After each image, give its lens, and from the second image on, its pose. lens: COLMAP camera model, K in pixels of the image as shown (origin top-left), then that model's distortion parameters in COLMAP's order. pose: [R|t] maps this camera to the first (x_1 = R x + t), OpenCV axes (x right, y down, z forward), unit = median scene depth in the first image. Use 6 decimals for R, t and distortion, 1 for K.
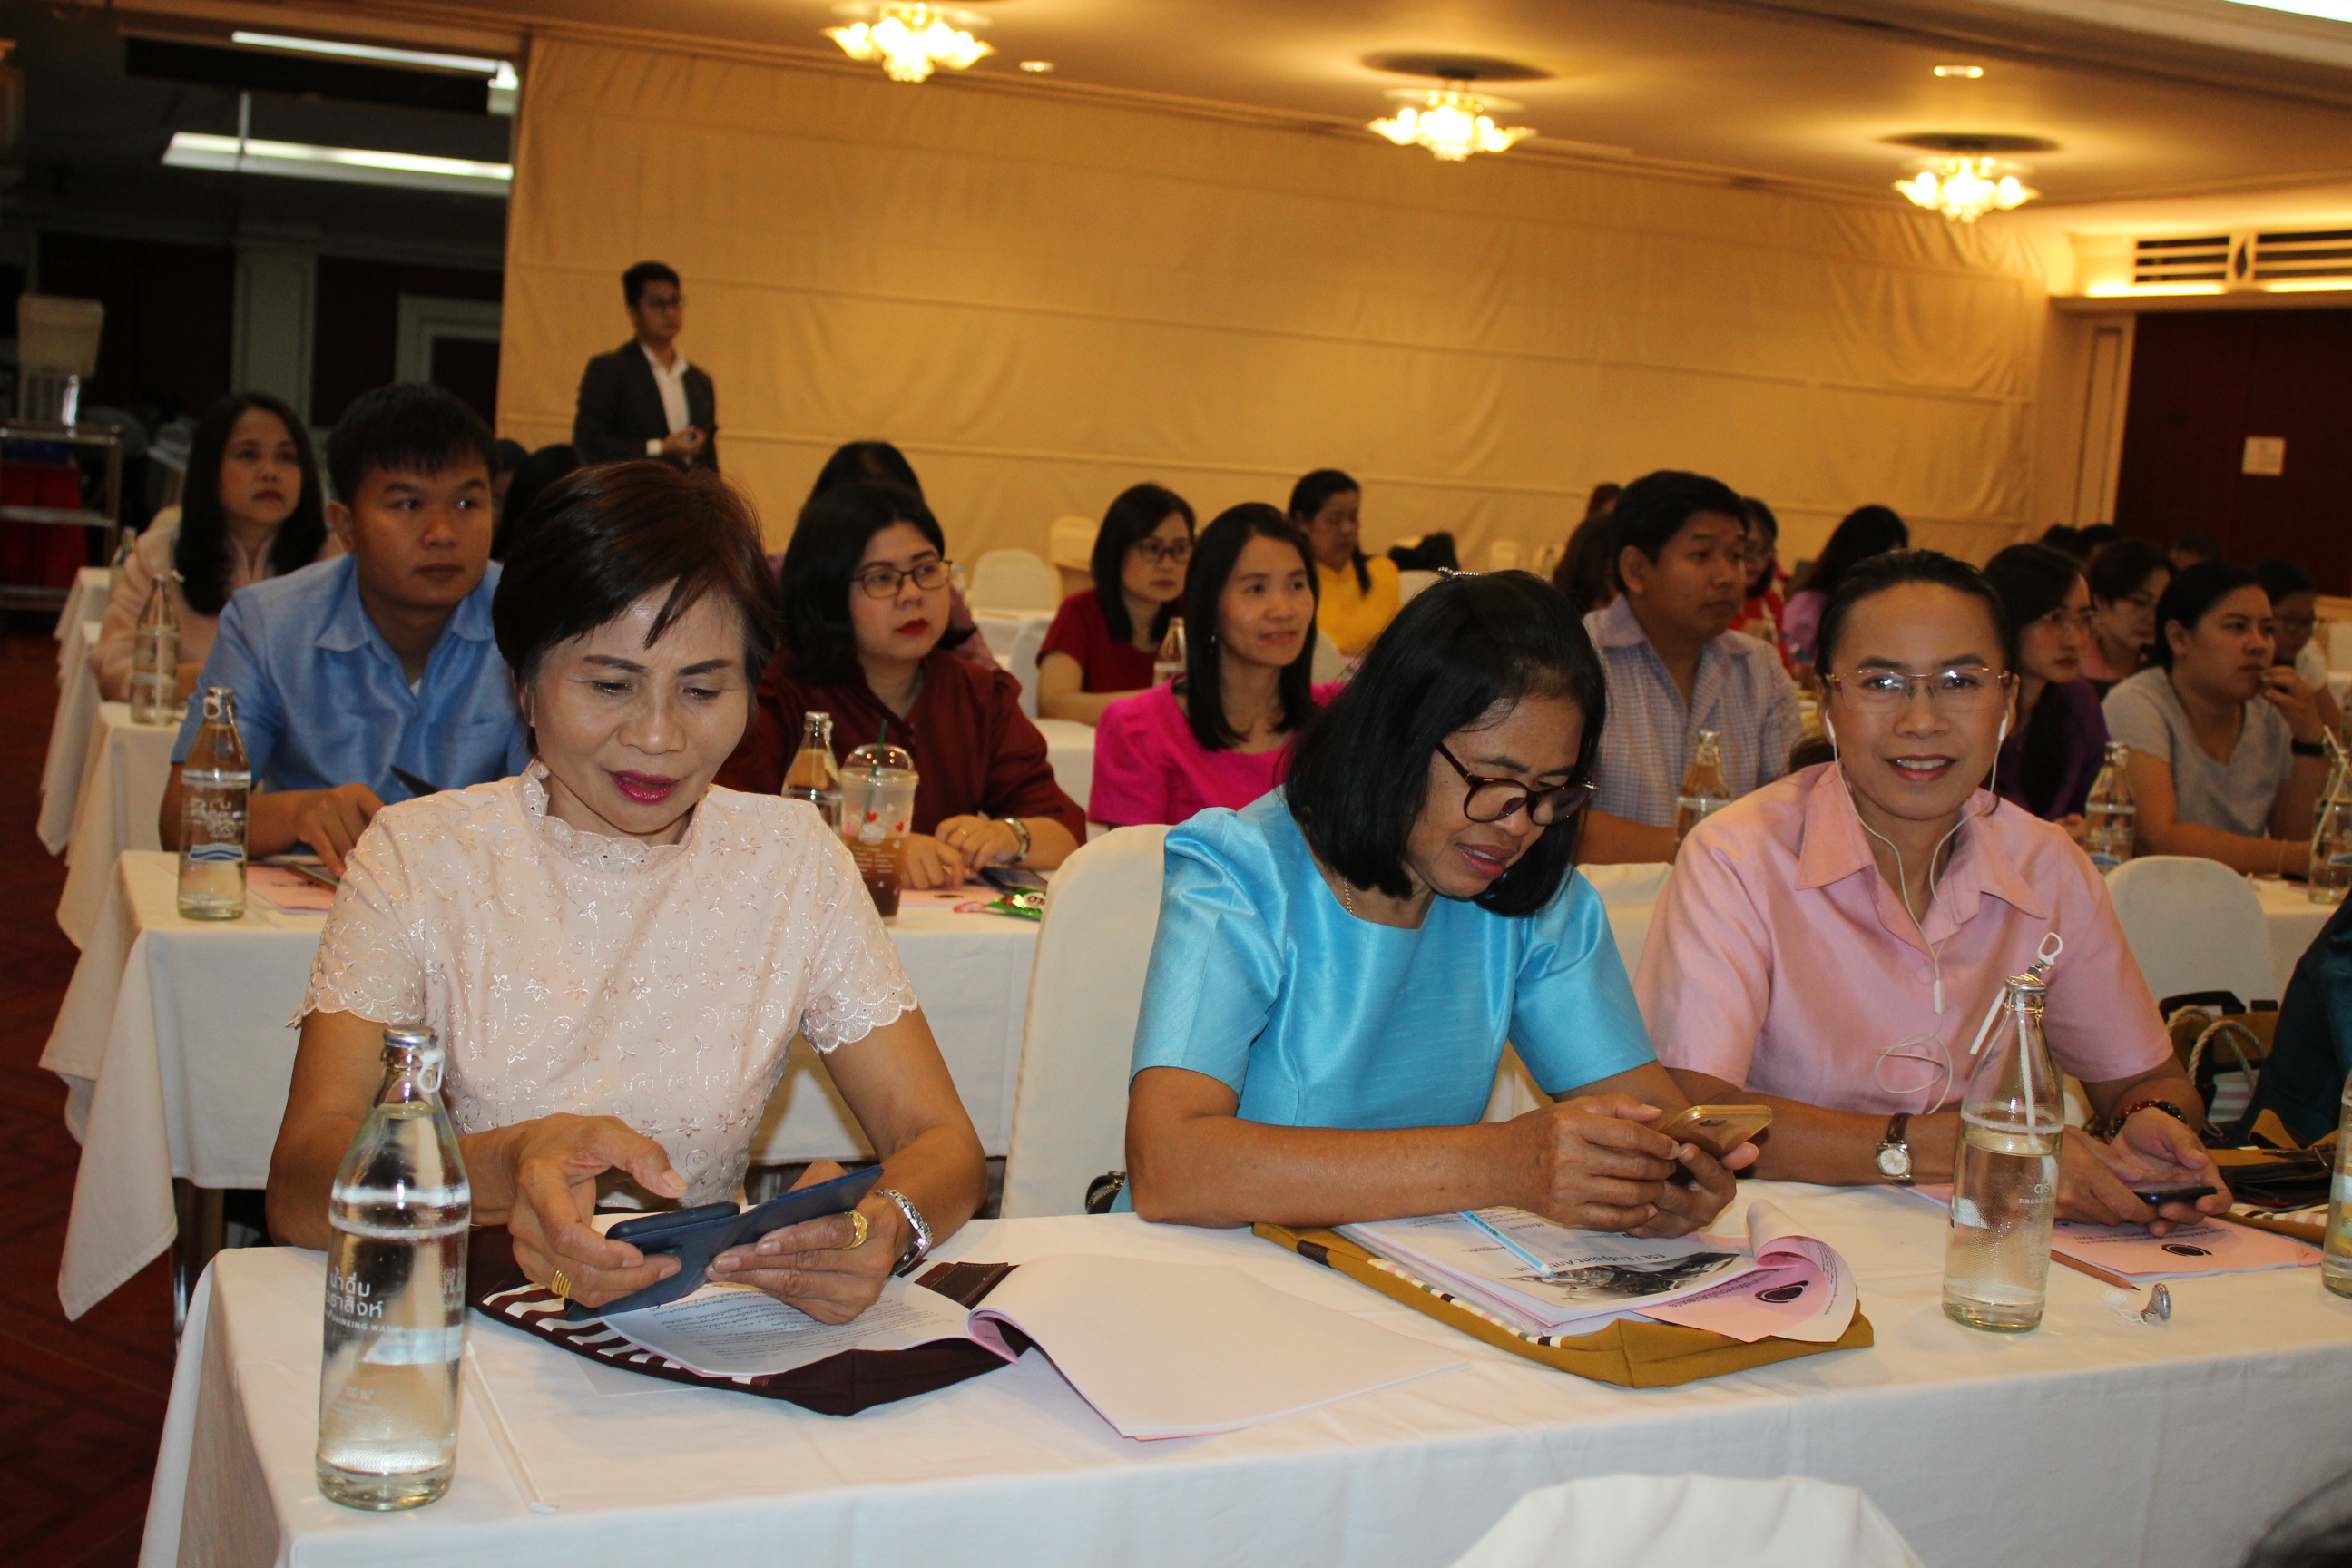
lens RADIAL K [[2686.3, 0, 1173.2], [0, 2686.3, 776.3], [0, 0, 1]] dist [-0.043158, 0.000000]
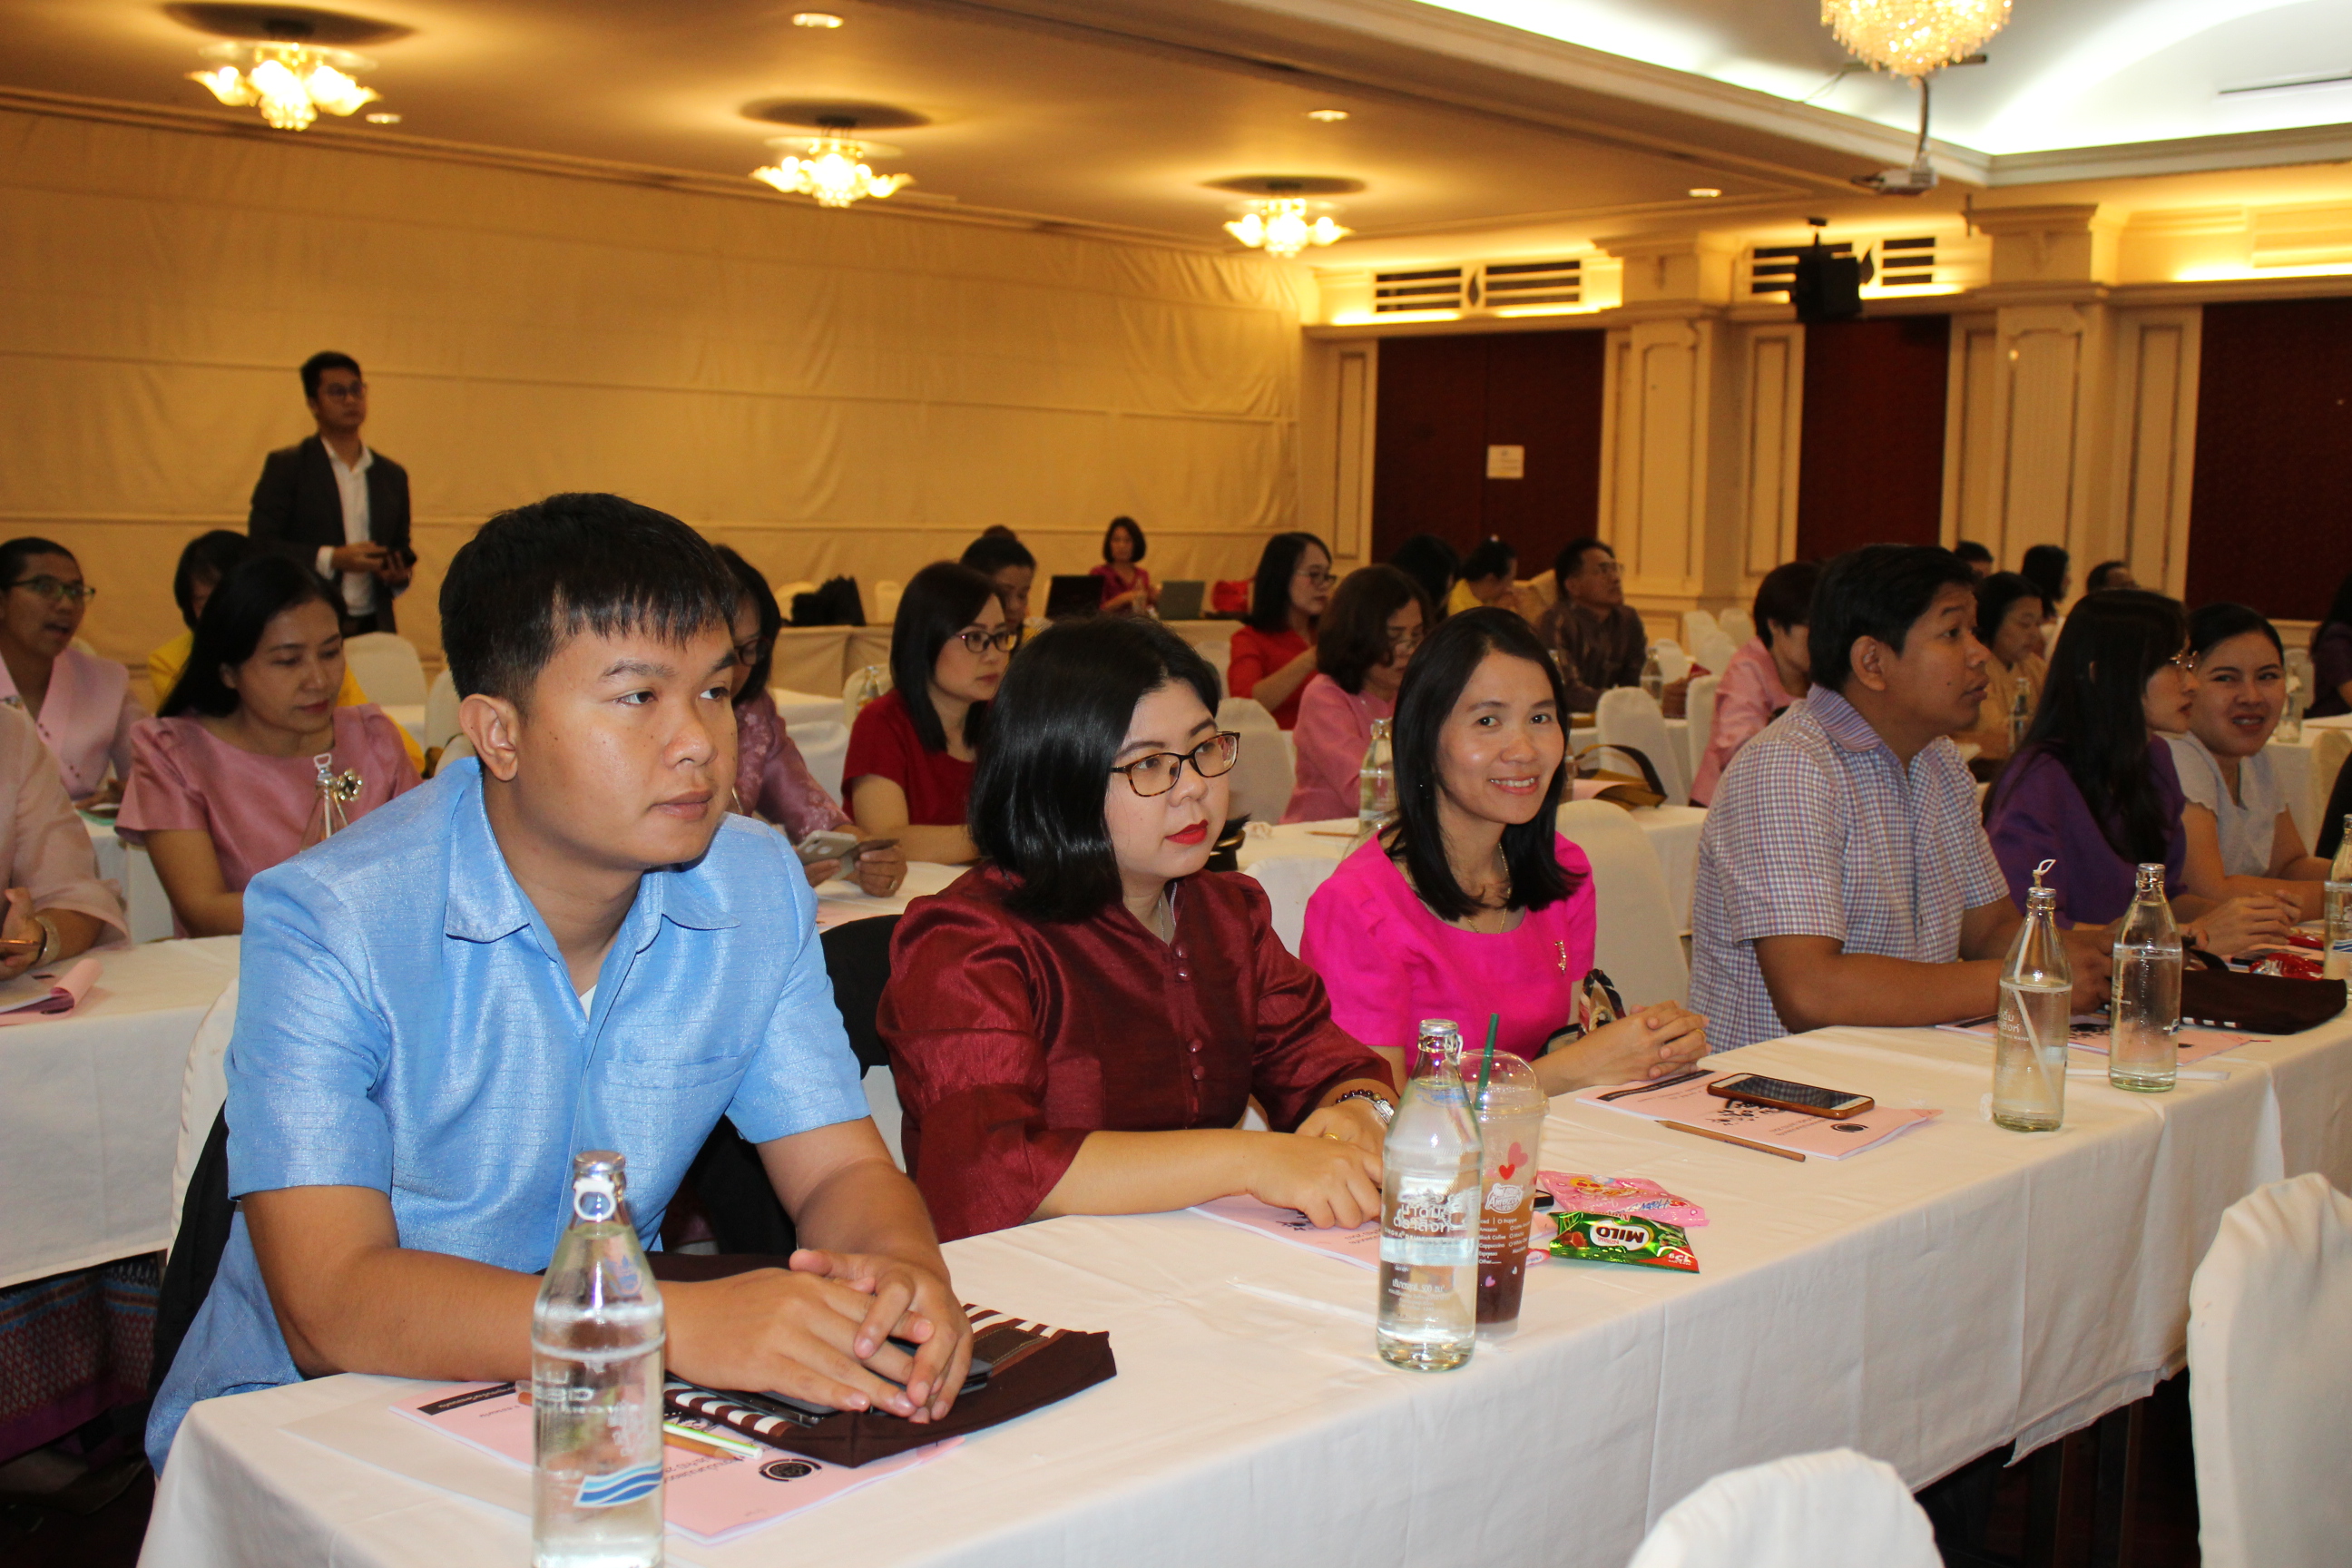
lens RADIAL K [[2401.0, 0, 1176.8], [0, 2401.0, 799.7], [0, 0, 1]] dist [-0.063783, 0.000000]
pose [[0.939260, -0.089742, 0.331266, -0.073107], [0.085004, 0.995964, 0.028794, -0.019222], [-0.332513, 0.001114, 0.943098, 0.090693]]
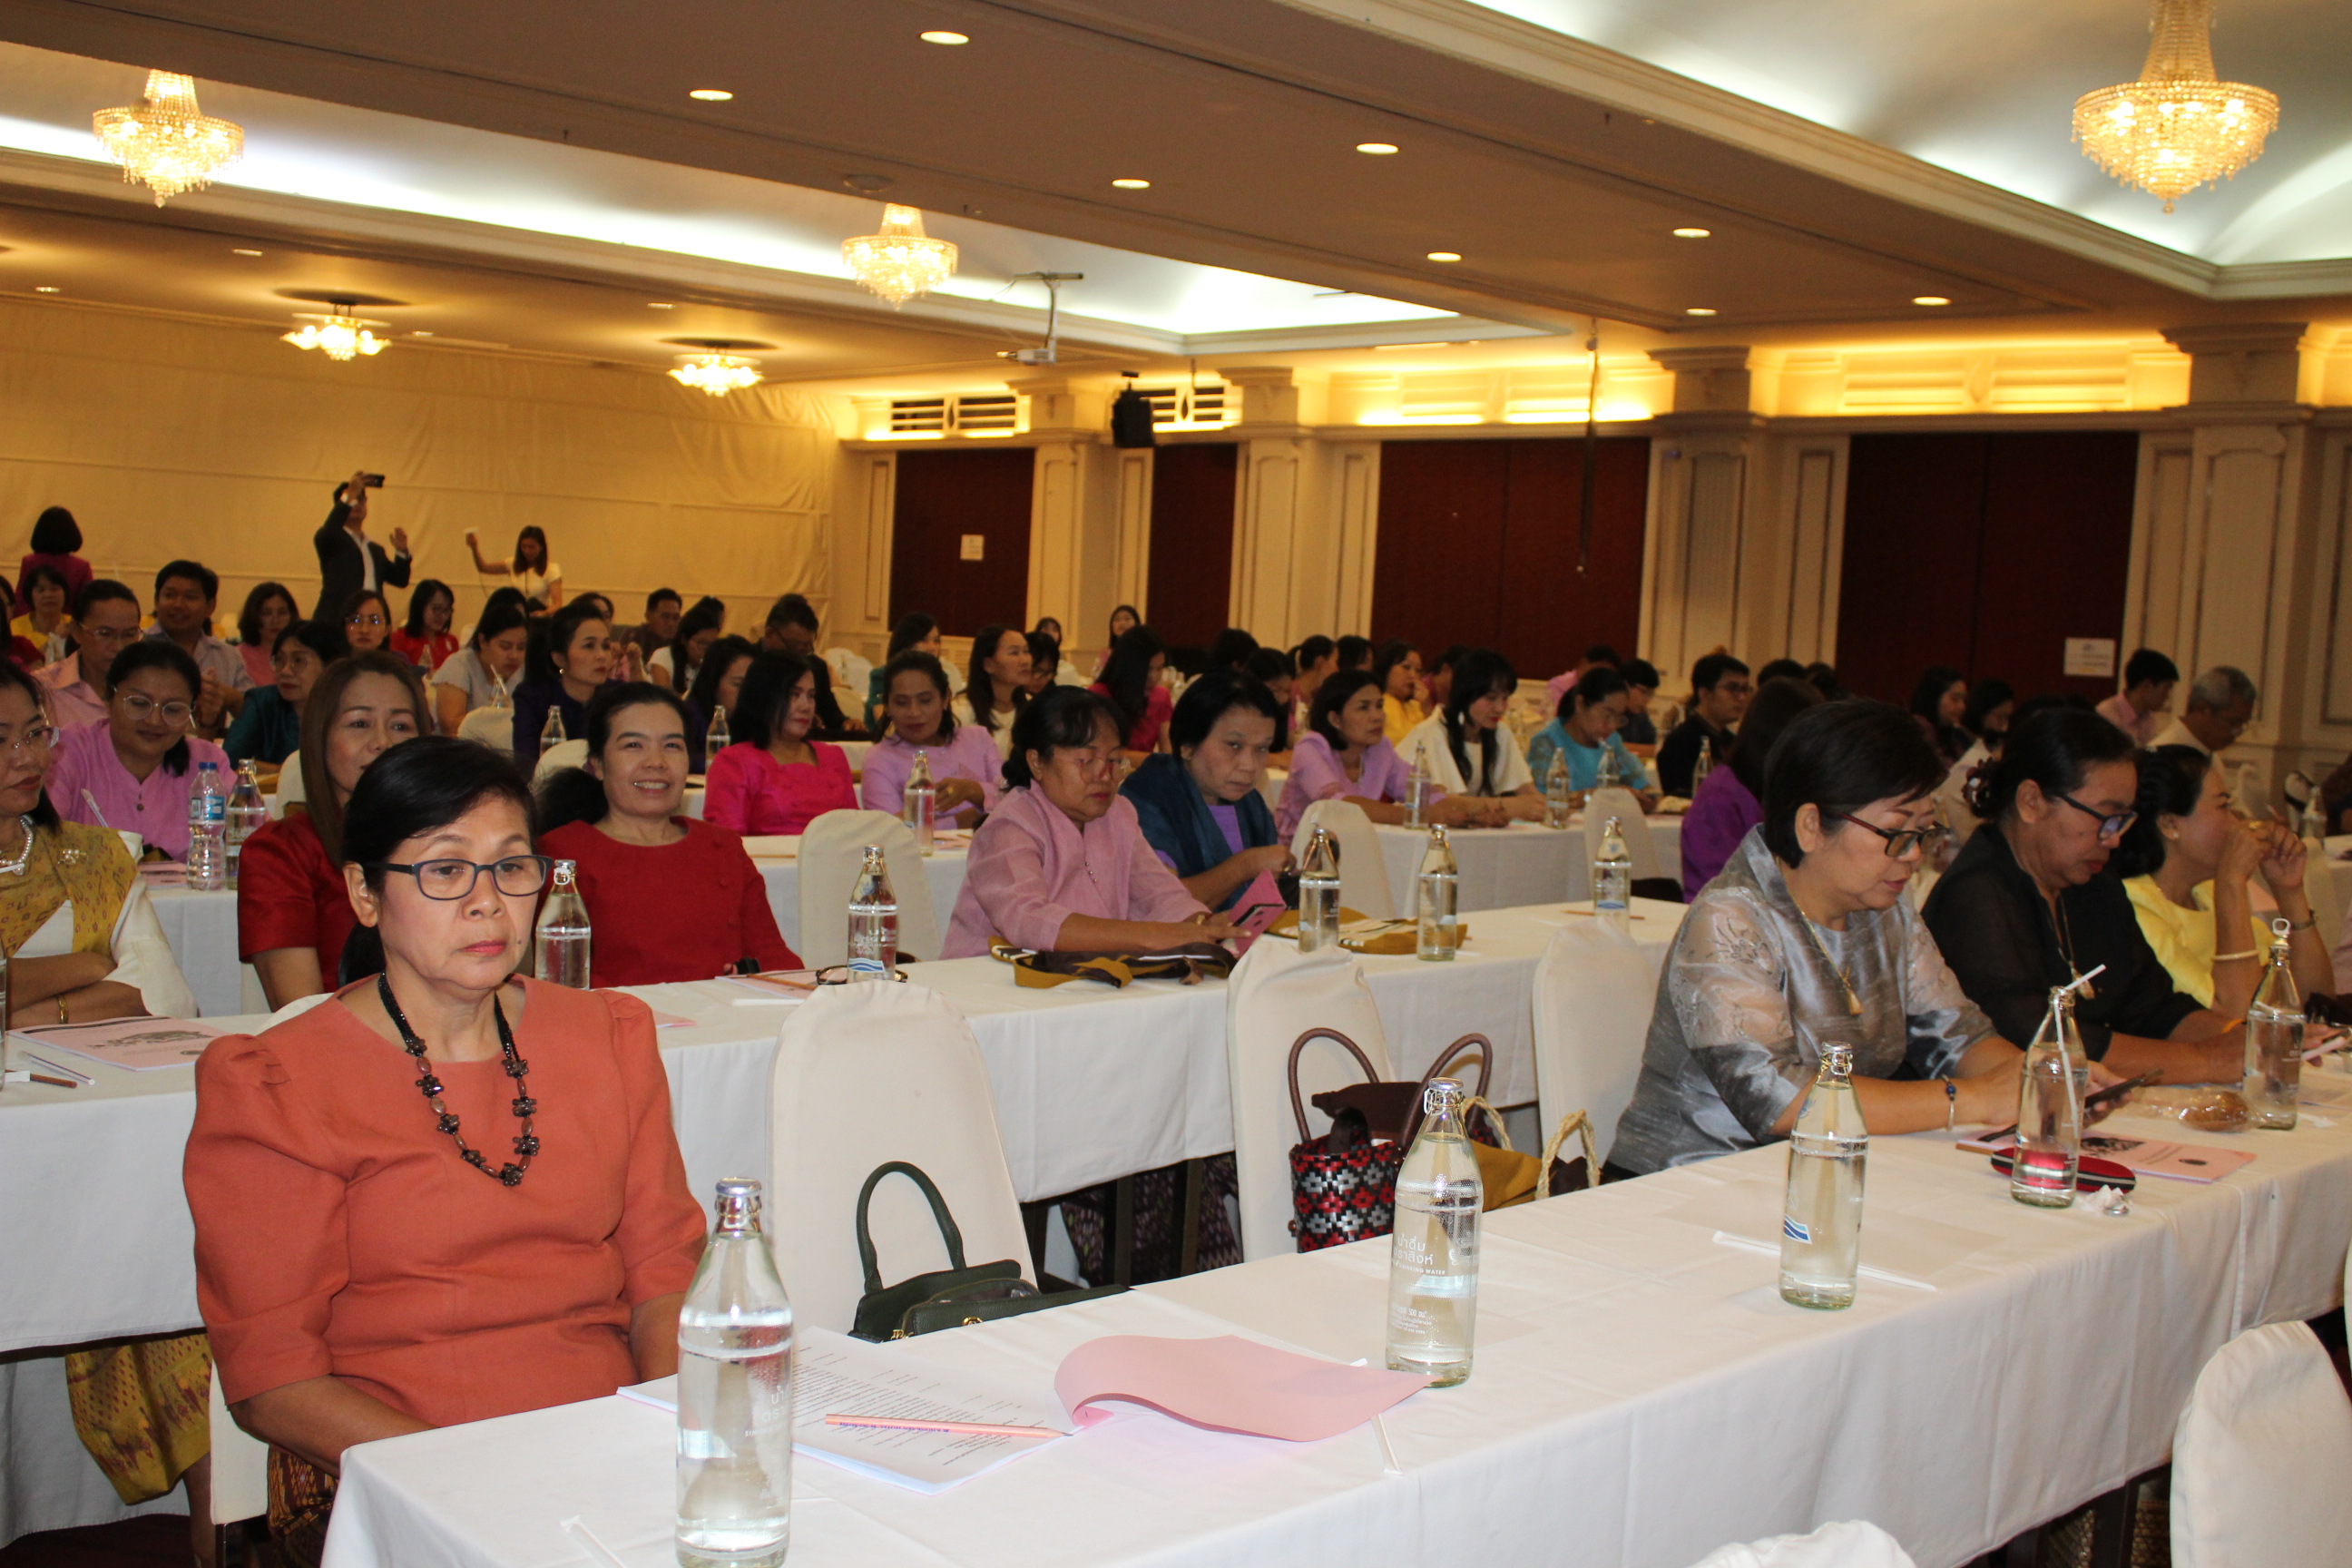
lens RADIAL K [[2410.4, 0, 1146.7], [0, 2410.4, 841.9], [0, 0, 1]] dist [-0.105878, 0.000000]
pose [[0.950290, -0.051684, 0.307045, 0.087272], [0.052868, 0.998592, 0.004464, 0.042018], [-0.306843, 0.011991, 0.951684, -0.299470]]
